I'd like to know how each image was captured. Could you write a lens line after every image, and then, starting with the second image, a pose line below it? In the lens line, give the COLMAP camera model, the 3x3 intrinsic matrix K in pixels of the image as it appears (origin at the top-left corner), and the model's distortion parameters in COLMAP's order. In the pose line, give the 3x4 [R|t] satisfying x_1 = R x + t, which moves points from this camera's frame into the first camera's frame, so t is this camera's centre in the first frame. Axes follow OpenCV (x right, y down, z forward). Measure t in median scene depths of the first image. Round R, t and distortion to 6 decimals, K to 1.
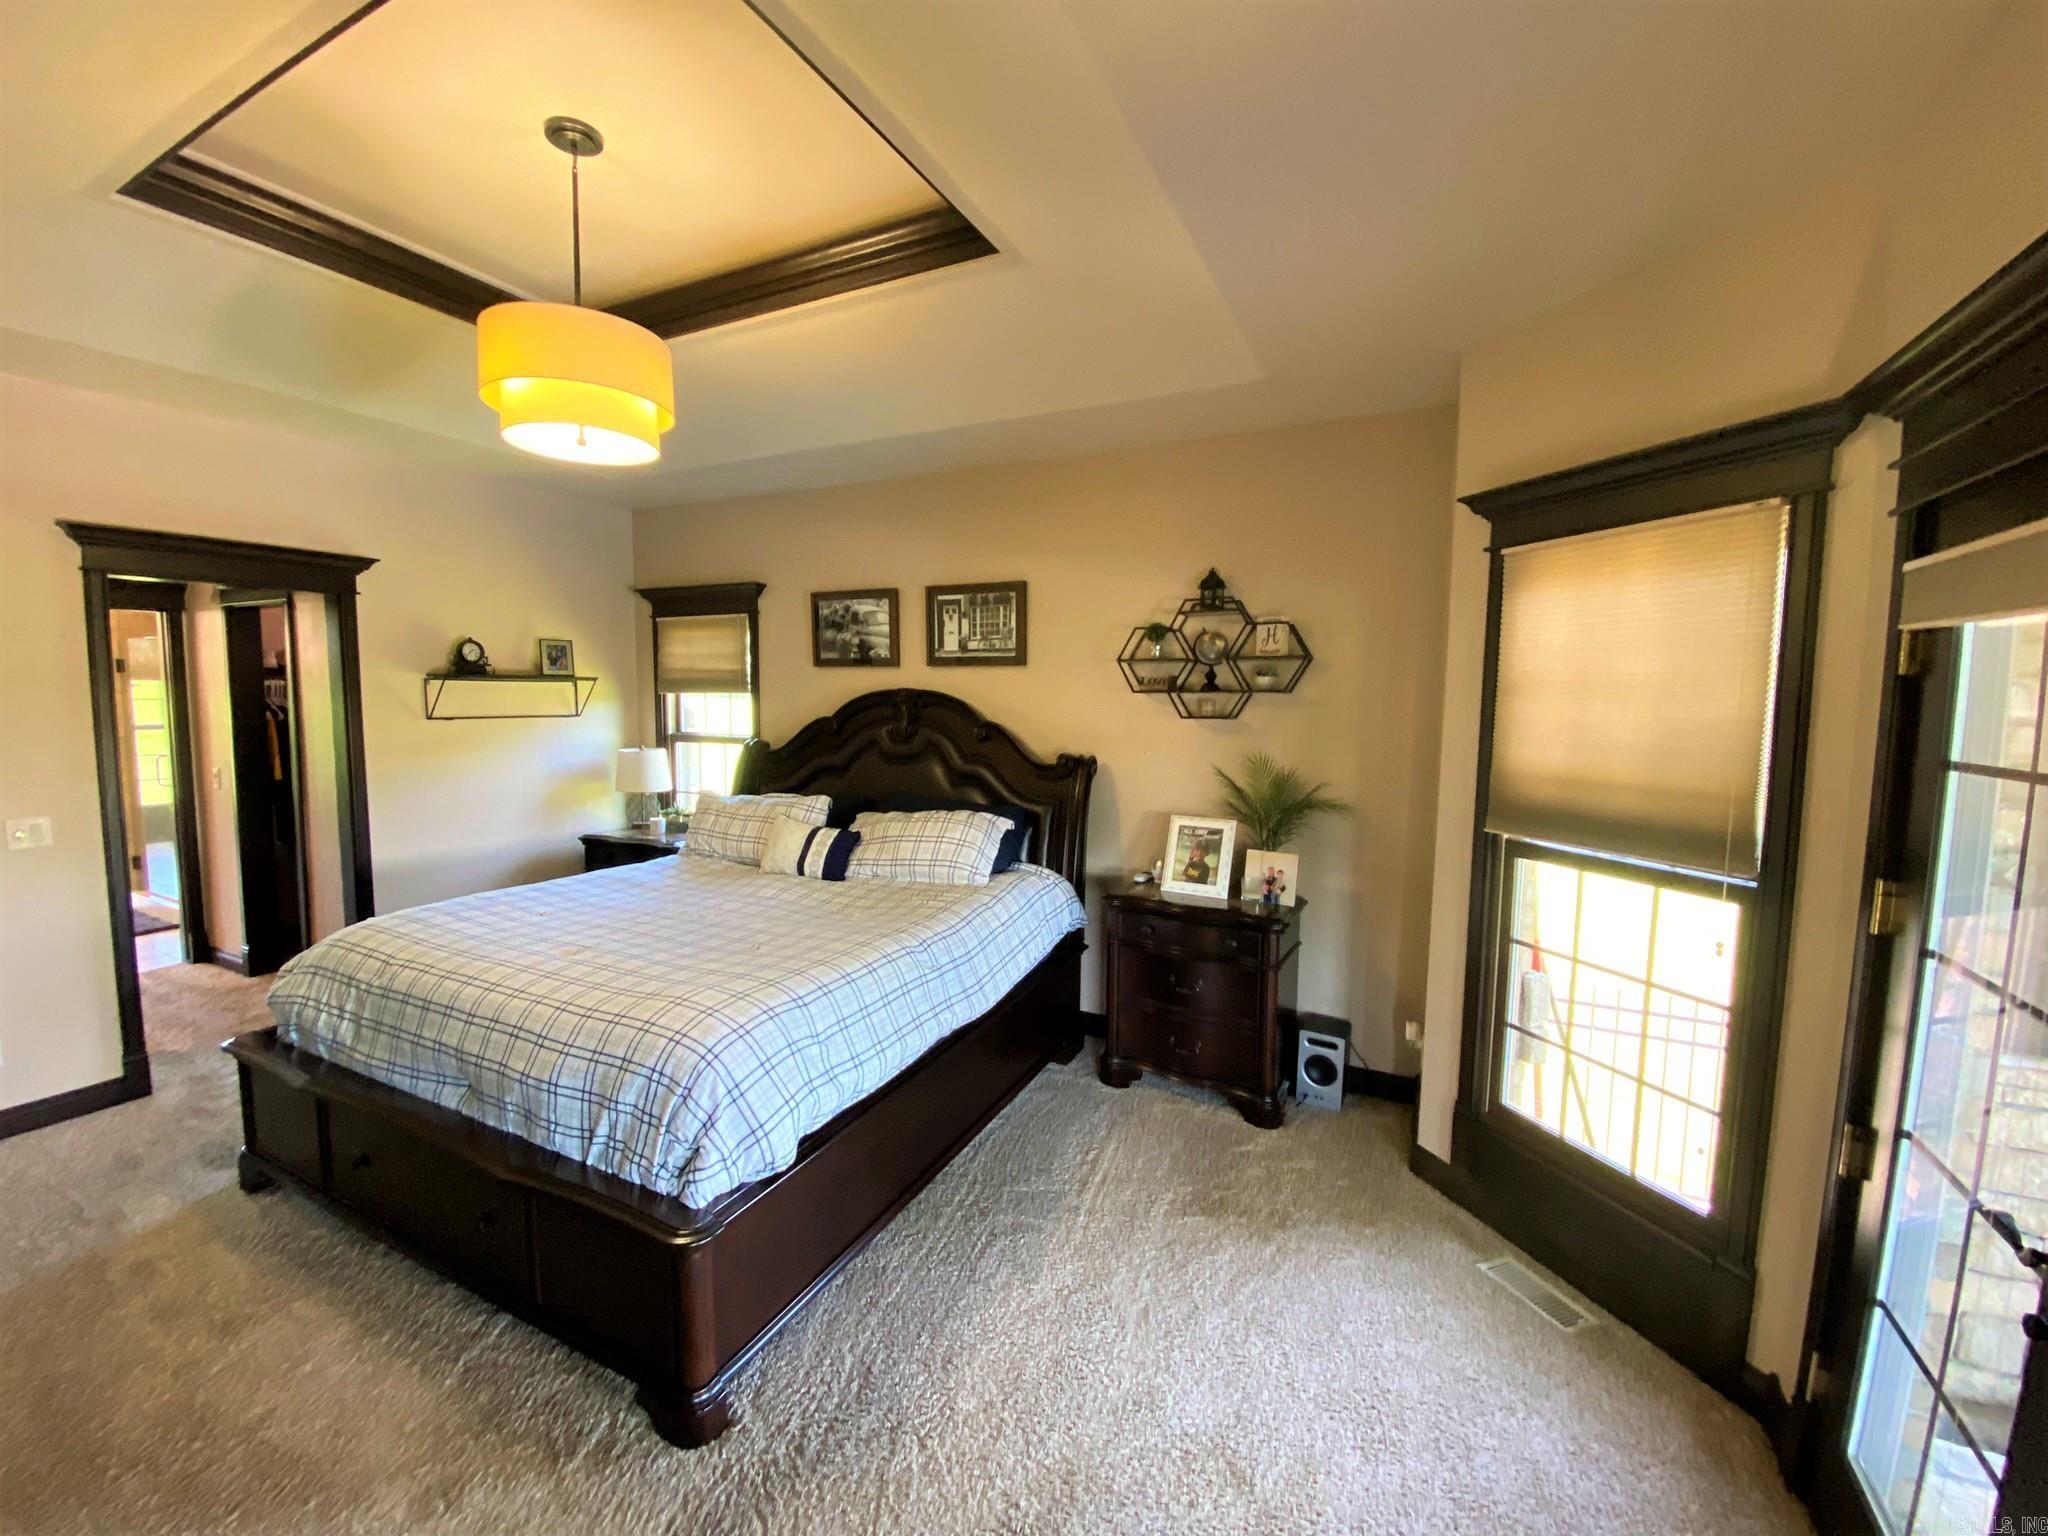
lens RADIAL K [[816.2, 0, 1021.8], [0, 816.2, 765.3], [0, 0, 1]] dist [0.062344, -0.047802]
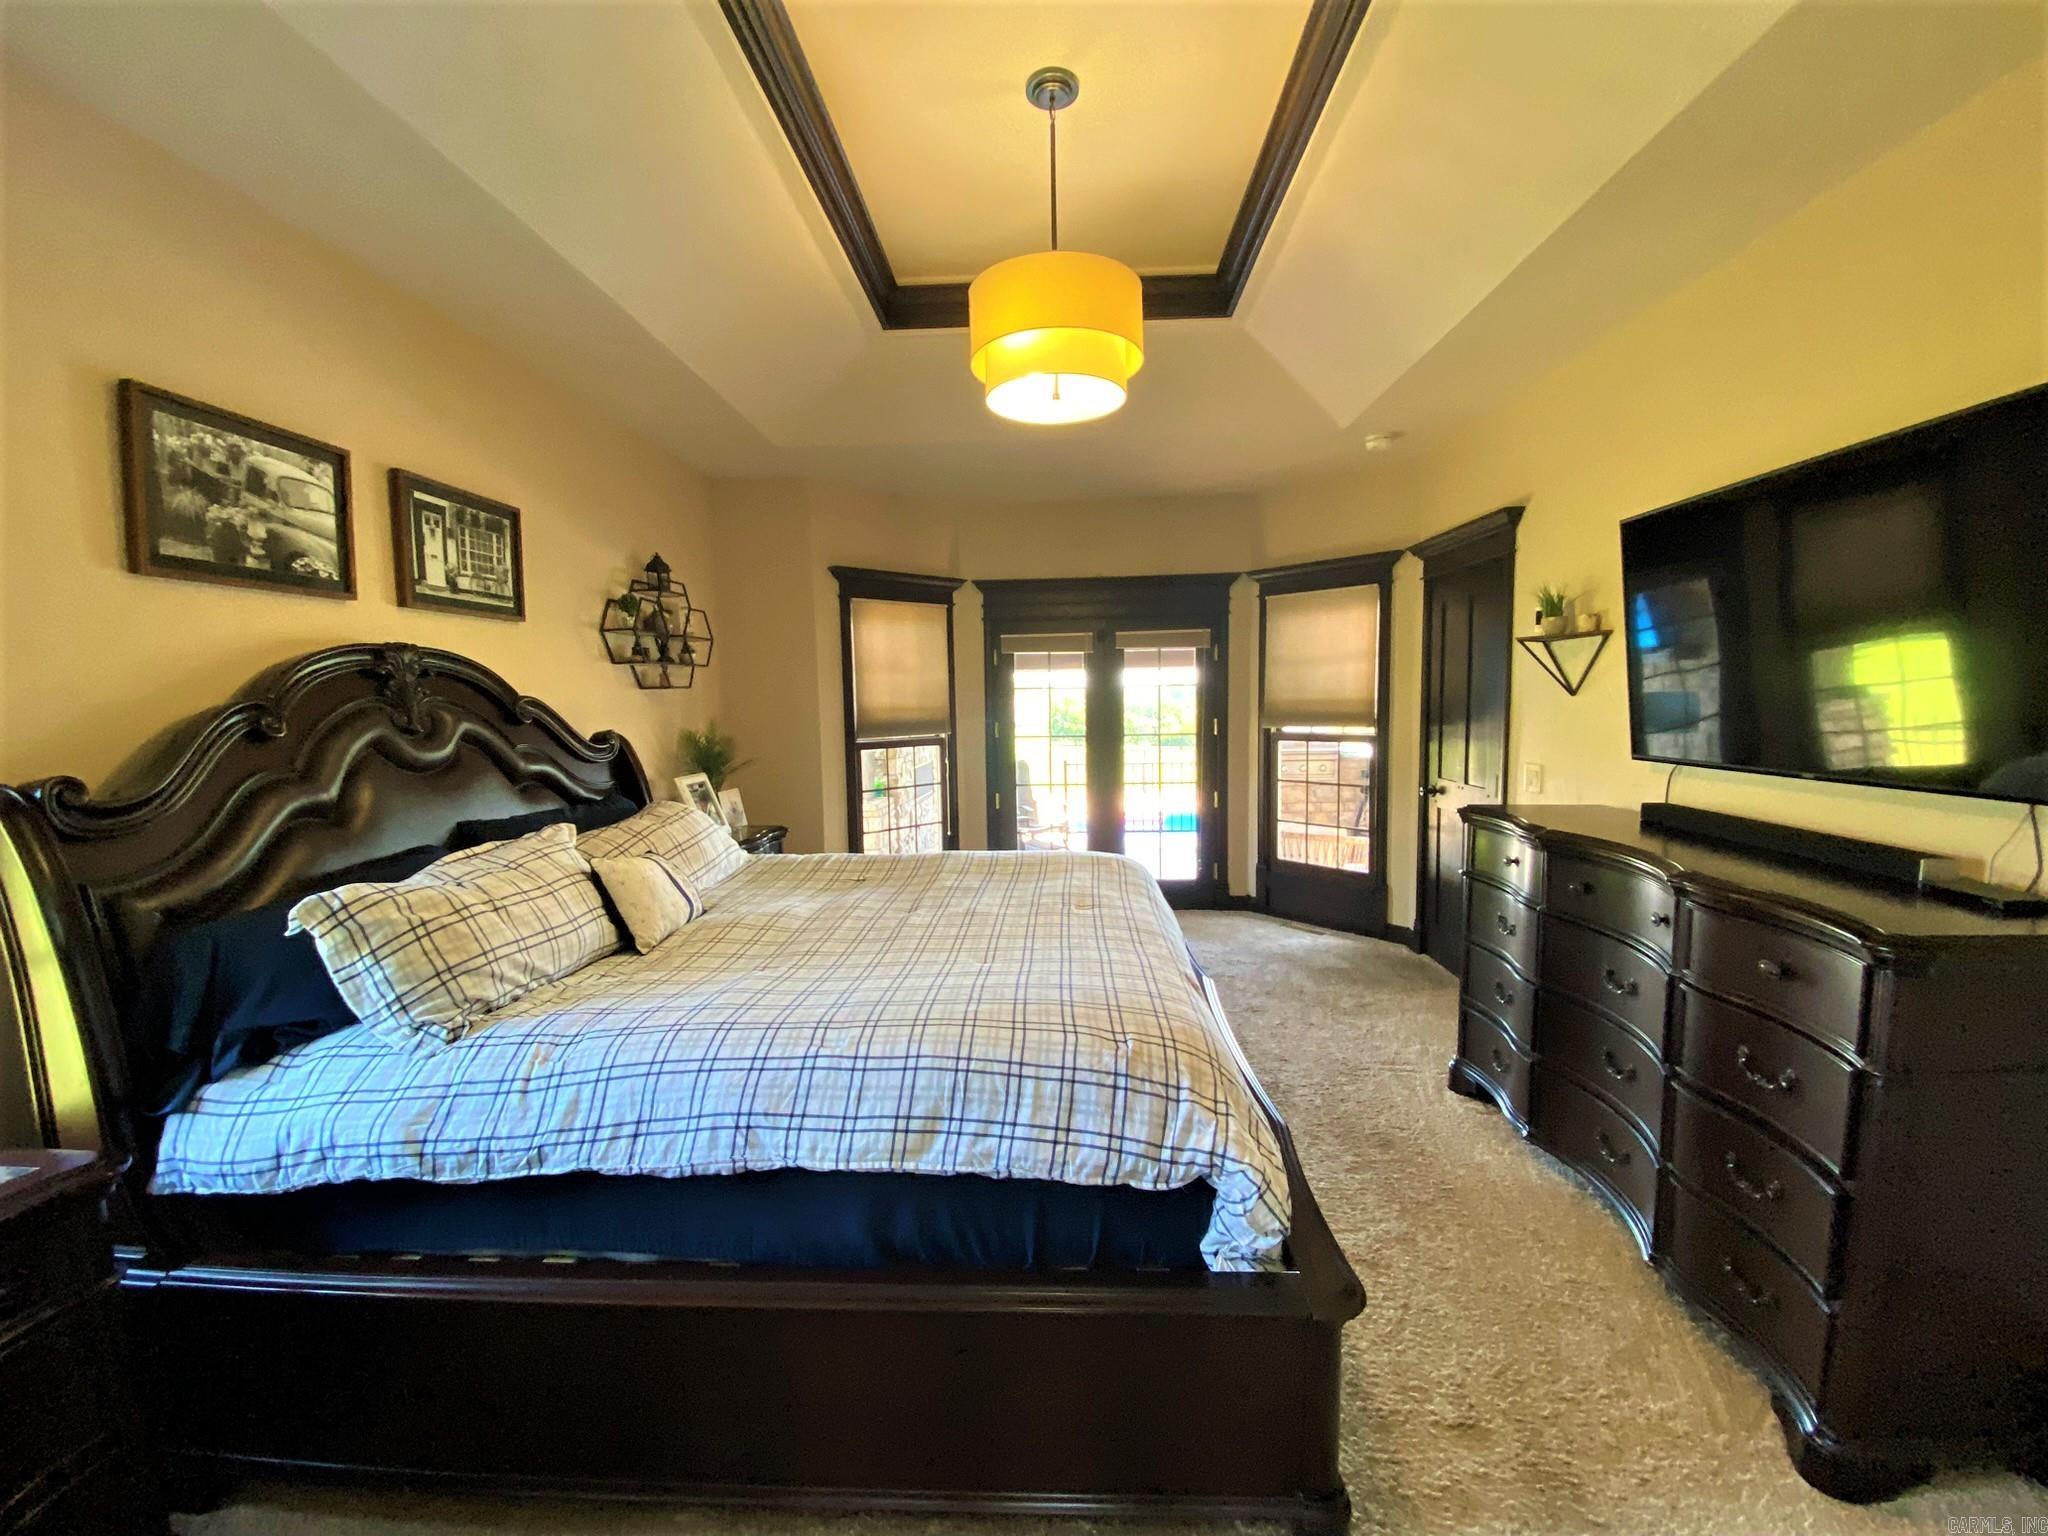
lens RADIAL K [[831.8, 0, 1024.0], [0, 831.8, 768.0], [0, 0, 1]] dist [-0.000019, -0.013989]
pose [[-0.403394, -0.090268, 0.910563, -0.849199], [0.076394, 0.988325, 0.131821, -0.051992], [-0.911832, 0.122738, -0.391789, 0.852293]]
